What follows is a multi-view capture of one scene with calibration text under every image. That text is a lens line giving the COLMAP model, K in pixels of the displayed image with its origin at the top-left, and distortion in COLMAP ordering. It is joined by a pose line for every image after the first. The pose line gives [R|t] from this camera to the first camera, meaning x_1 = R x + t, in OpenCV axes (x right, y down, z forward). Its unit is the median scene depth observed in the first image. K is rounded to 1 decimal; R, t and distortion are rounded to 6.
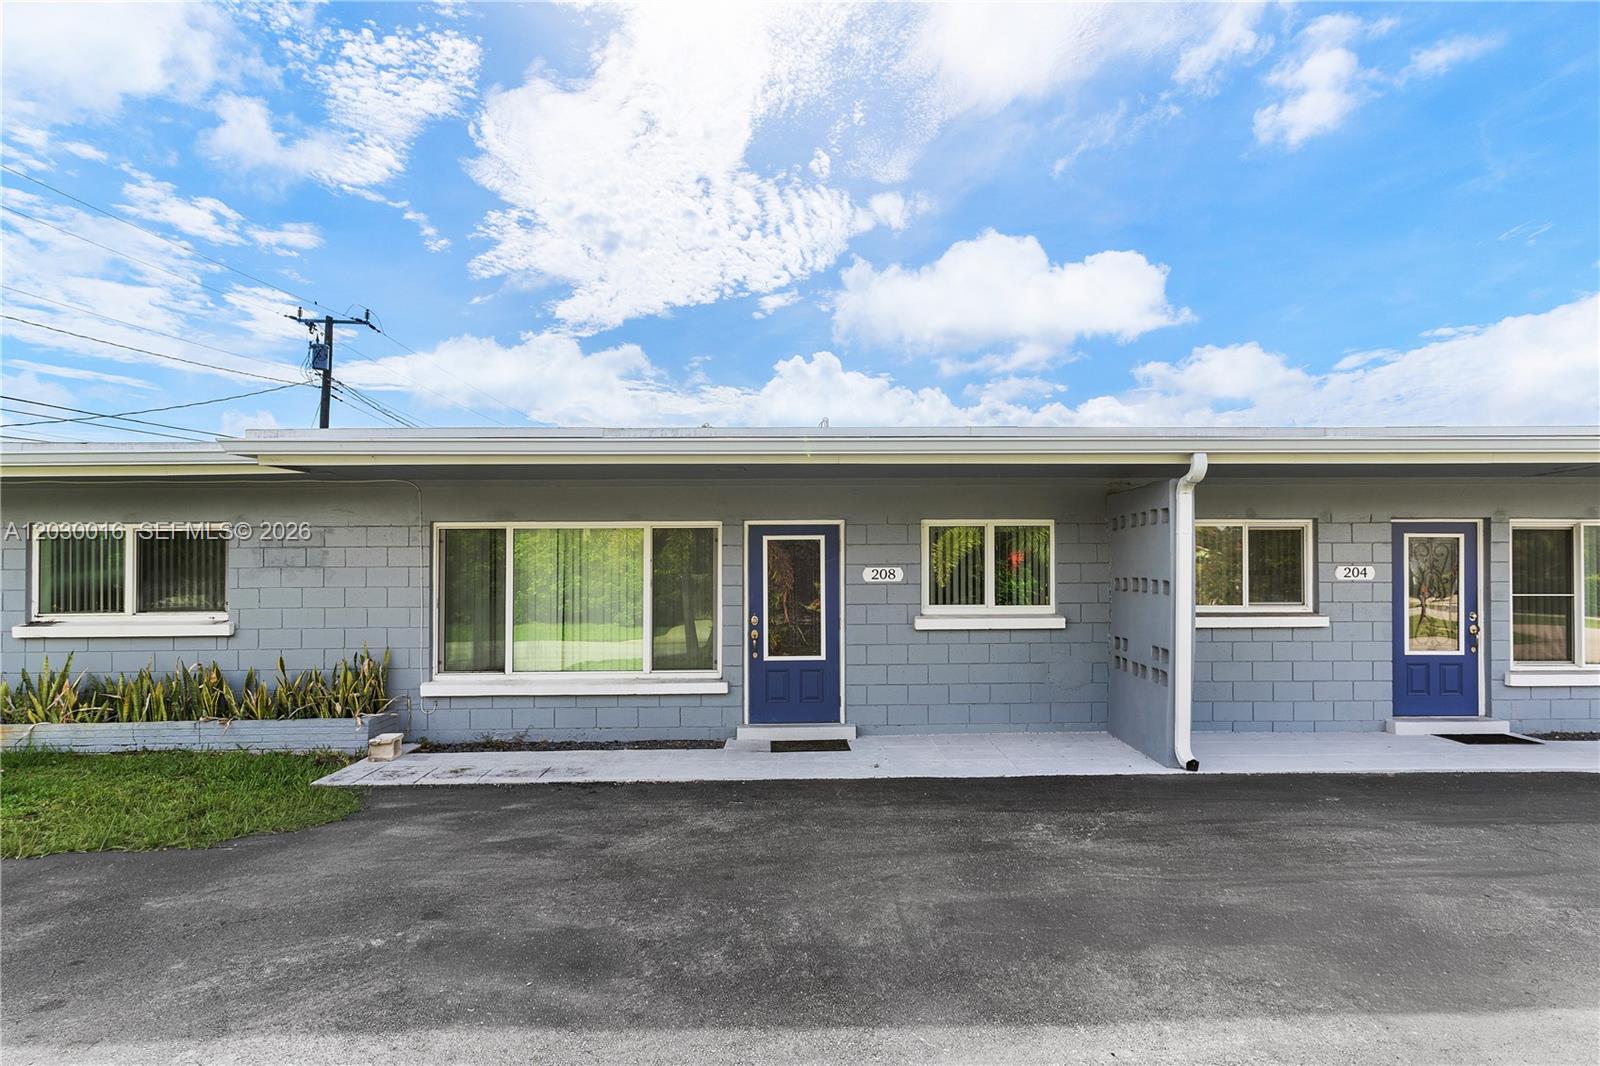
lens RADIAL K [[801.3, 0, 869.7], [0, 801.3, 547.3], [0, 0, 1]] dist [0.006422, 0.001030]
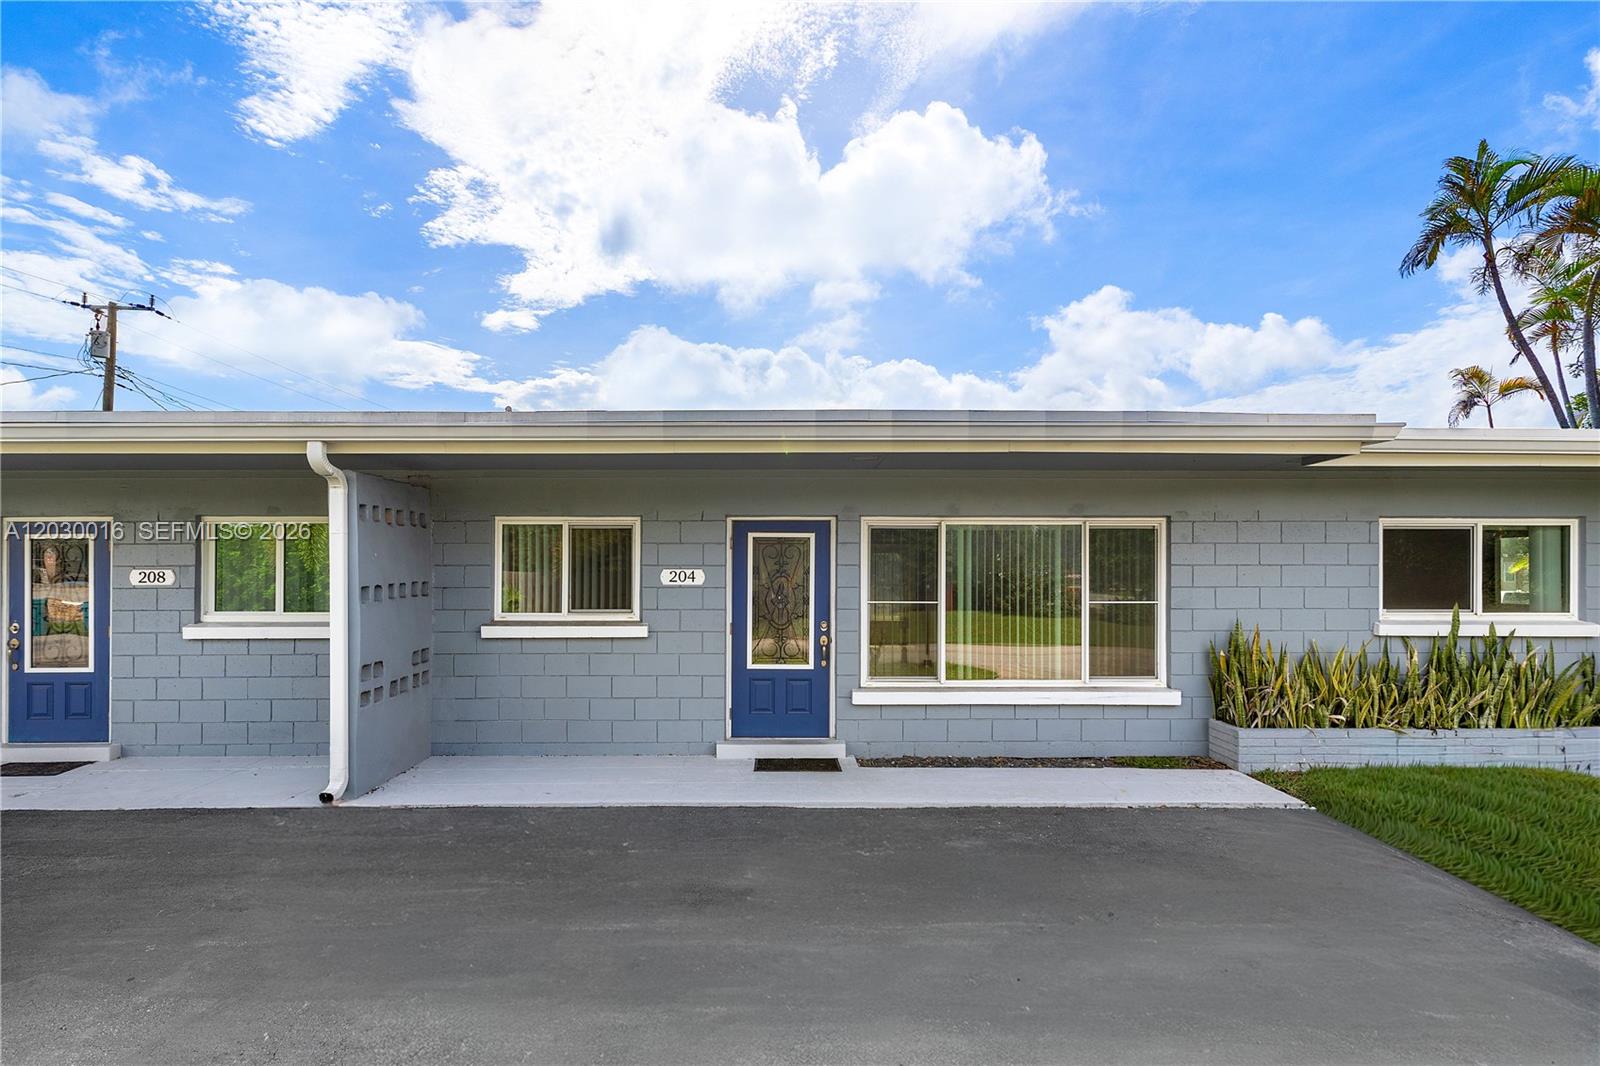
lens RADIAL K [[887.5, 0, 861.6], [0, 887.5, 568.4], [0, 0, 1]] dist [-0.004323, -0.001114]
pose [[0.999991, 0.003887, -0.001423, 0.794283], [-0.003851, 0.999682, 0.024920, -0.003013], [0.001520, -0.024914, 0.999688, 0.020179]]
